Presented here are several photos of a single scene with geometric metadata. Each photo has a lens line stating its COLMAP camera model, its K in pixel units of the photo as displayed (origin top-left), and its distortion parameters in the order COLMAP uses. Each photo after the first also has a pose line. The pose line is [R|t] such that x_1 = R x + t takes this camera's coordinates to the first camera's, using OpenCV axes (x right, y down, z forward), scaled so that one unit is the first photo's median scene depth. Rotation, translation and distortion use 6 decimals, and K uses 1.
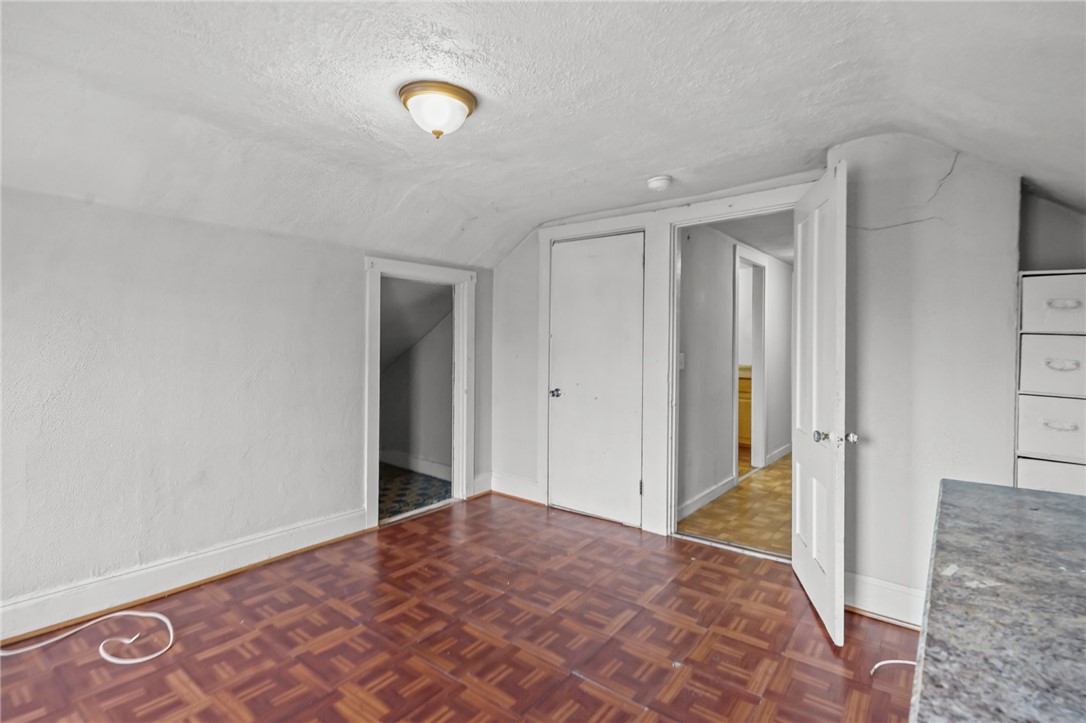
lens RADIAL K [[528.5, 0, 543.0], [0, 528.5, 351.5], [0, 0, 1]] dist [-0.004091, -0.000578]
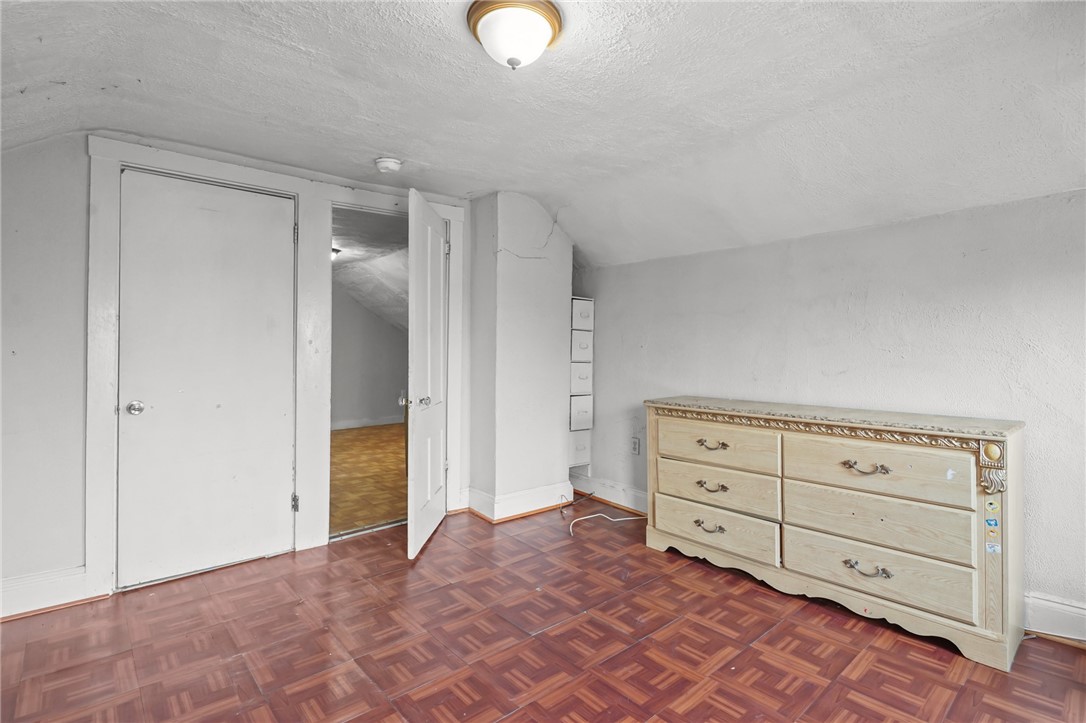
lens RADIAL K [[528.5, 0, 543.3], [0, 528.5, 358.6], [0, 0, 1]] dist [-0.004091, -0.000578]
pose [[0.183567, -0.026234, 0.982657, -0.826670], [0.015830, 0.999593, 0.023729, 0.020671], [-0.982880, 0.011200, 0.183908, 0.659199]]
